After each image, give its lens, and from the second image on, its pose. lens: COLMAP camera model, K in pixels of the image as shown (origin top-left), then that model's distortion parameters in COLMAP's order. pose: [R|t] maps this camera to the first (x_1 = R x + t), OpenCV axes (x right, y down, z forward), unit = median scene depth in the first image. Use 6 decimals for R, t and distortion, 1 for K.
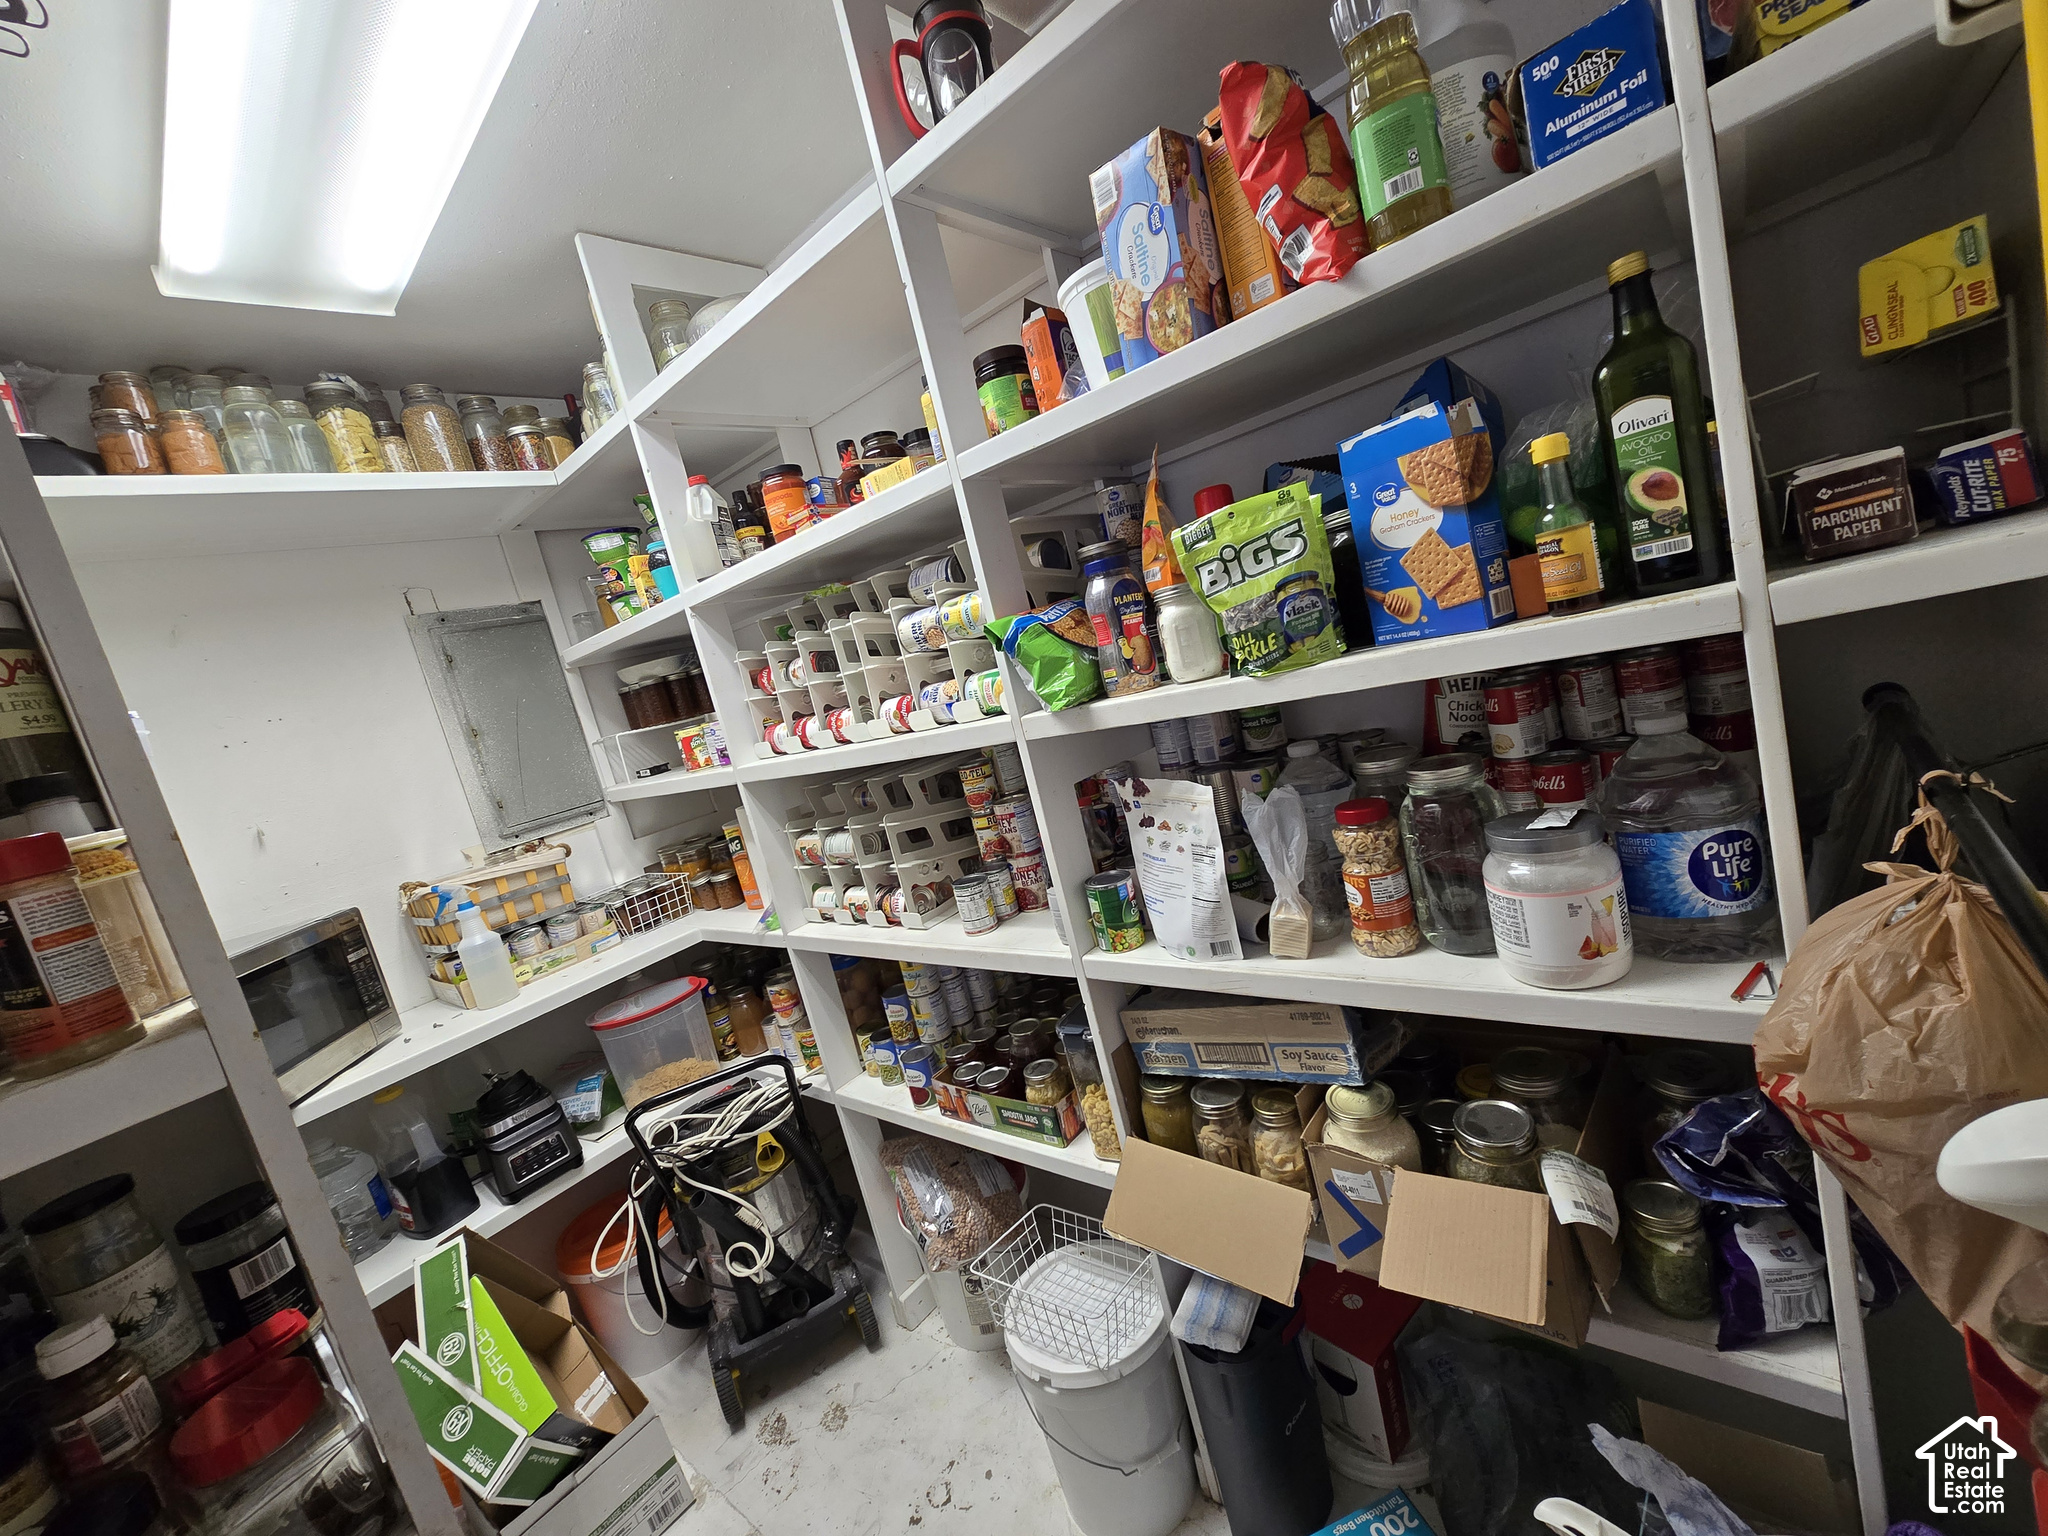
lens RADIAL K [[831.4, 0, 1015.7], [0, 831.4, 764.6], [0, 0, 1]] dist [-0.007927, 0.000623]
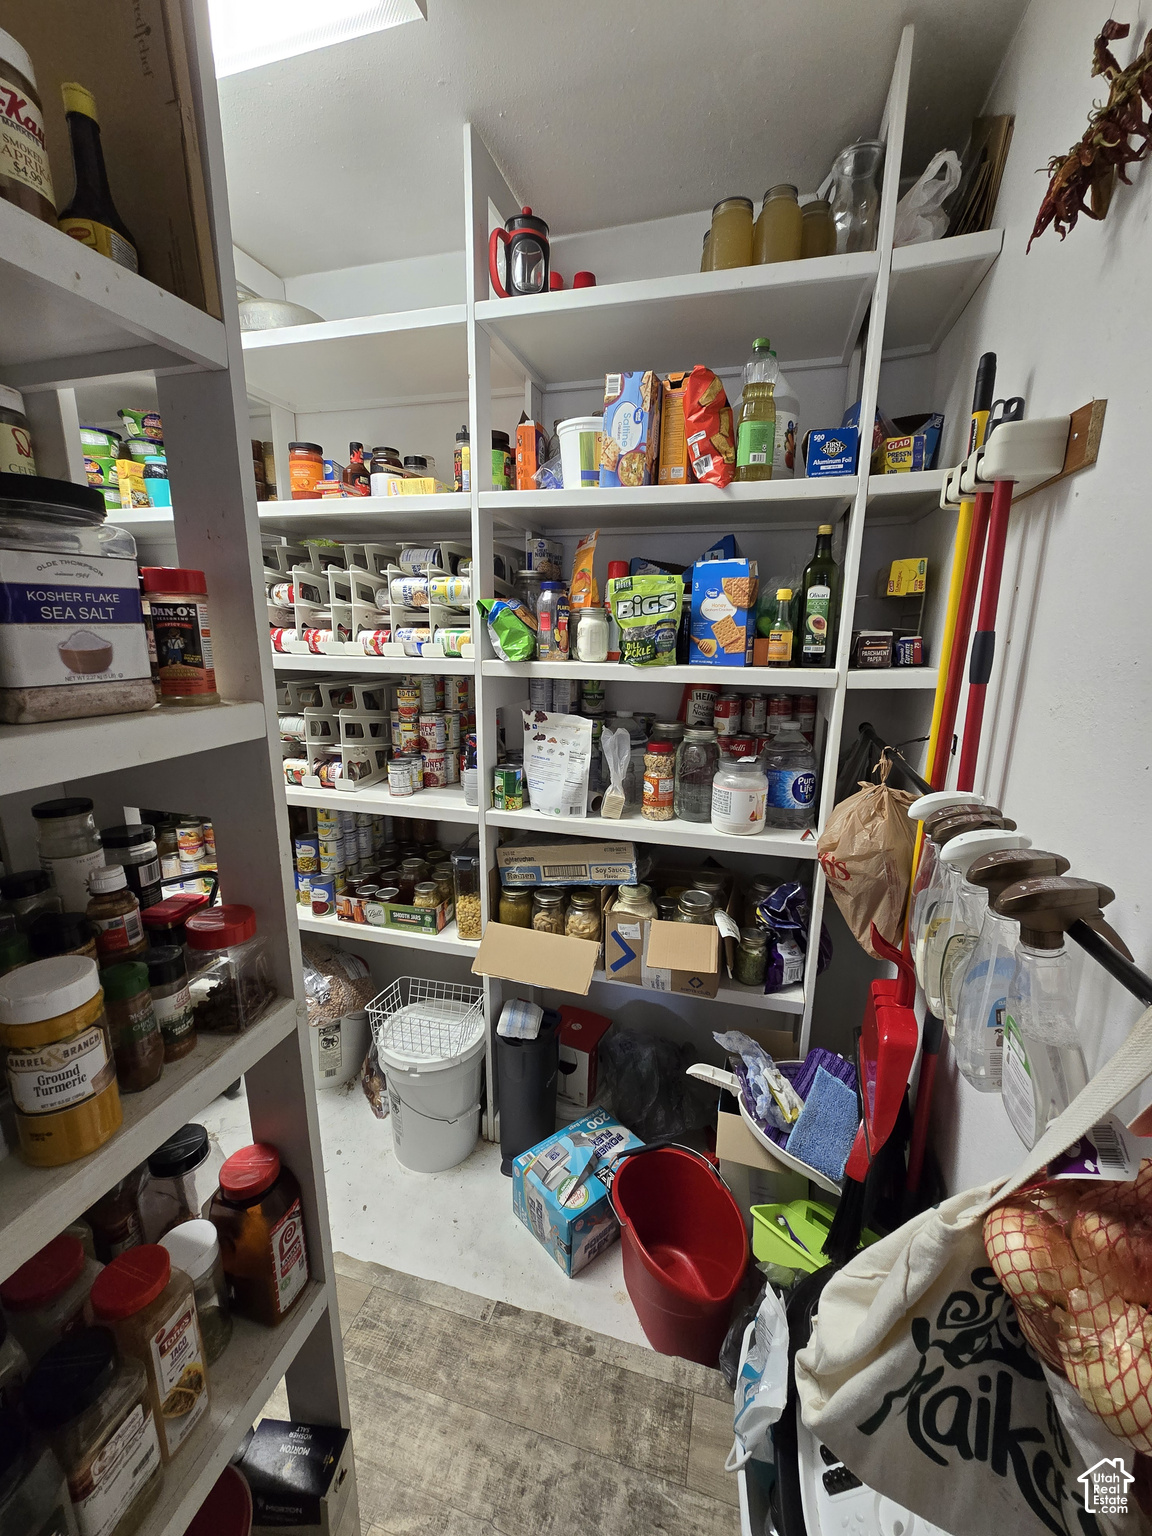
lens RADIAL K [[623.6, 0, 576.0], [0, 623.6, 768.0], [0, 0, 1]] dist [-0.007927, 0.000623]
pose [[0.876520, 0.159421, 0.454199, -0.393270], [-0.174306, 0.984648, -0.009227, 0.143915], [-0.448698, -0.071082, 0.890852, -0.216430]]
